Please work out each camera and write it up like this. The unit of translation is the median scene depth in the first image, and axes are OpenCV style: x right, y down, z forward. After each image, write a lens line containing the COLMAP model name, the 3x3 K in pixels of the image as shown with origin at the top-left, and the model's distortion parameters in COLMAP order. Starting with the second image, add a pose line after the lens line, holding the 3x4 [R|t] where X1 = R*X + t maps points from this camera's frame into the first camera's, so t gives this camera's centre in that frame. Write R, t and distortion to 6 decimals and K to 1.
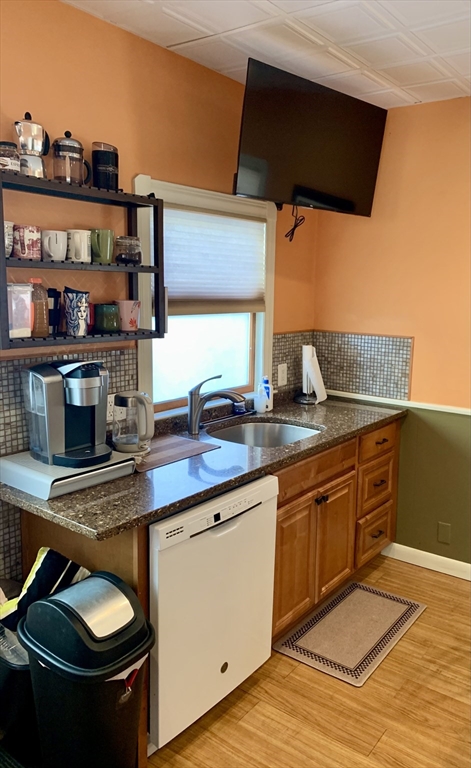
lens RADIAL K [[574.1, 0, 237.0], [0, 574.1, 382.5], [0, 0, 1]] dist [0.031907, -0.004881]
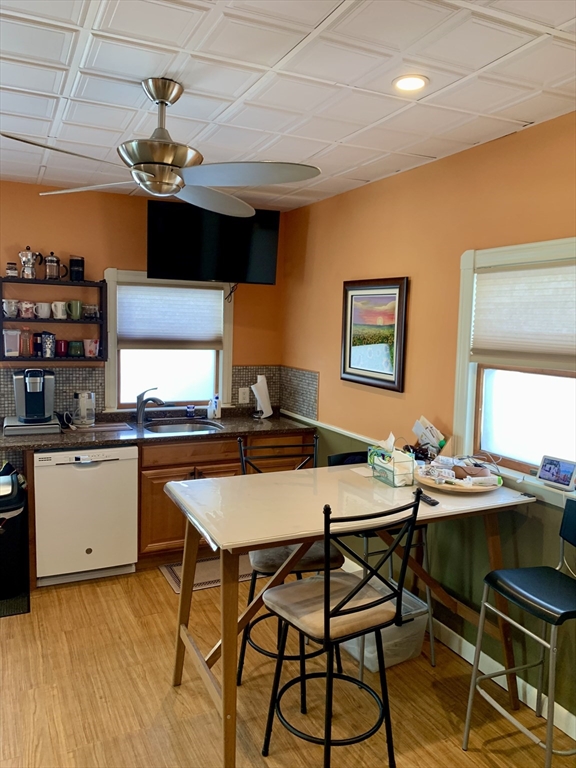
lens RADIAL K [[583.5, 0, 275.9], [0, 583.5, 381.6], [0, 0, 1]] dist [0.034436, -0.046598]
pose [[0.872320, 0.051497, -0.486215, 1.245788], [-0.089822, 0.994392, -0.055828, 0.036852], [0.480614, 0.092373, 0.872054, -0.291843]]
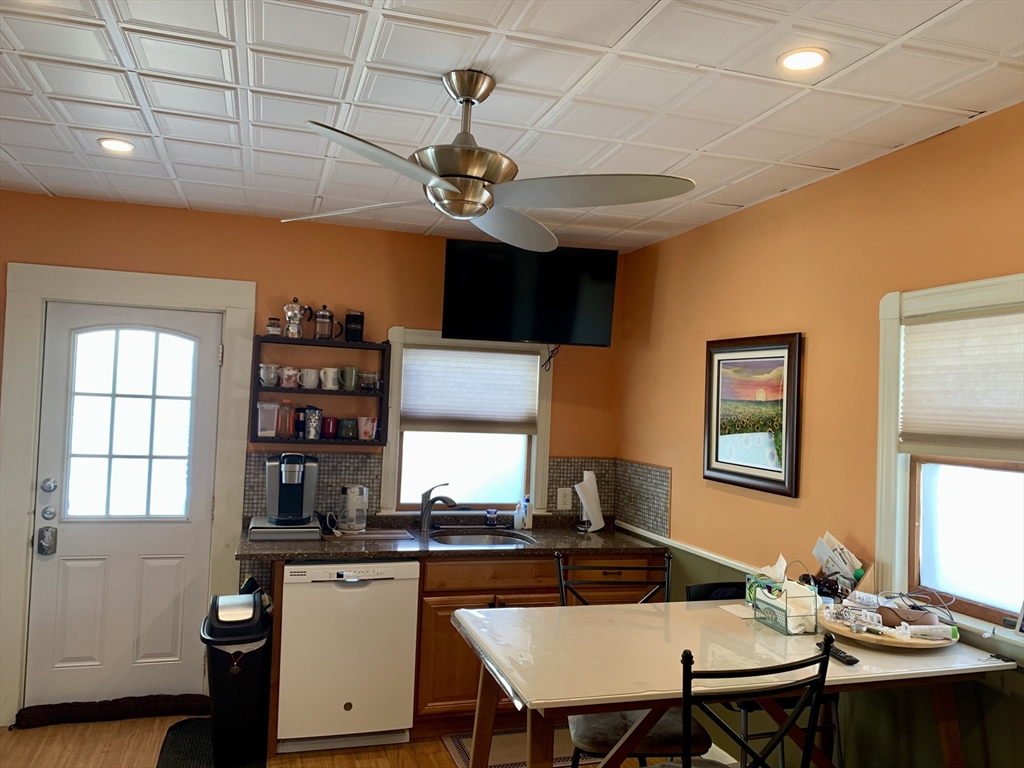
lens RADIAL K [[778.0, 0, 502.7], [0, 778.0, 386.8], [0, 0, 1]] dist [0.034436, -0.046598]
pose [[0.796926, -0.001464, -0.604075, 1.226699], [-0.126343, 0.977476, -0.169048, 0.058498], [0.590716, 0.211040, 0.778792, -0.256871]]
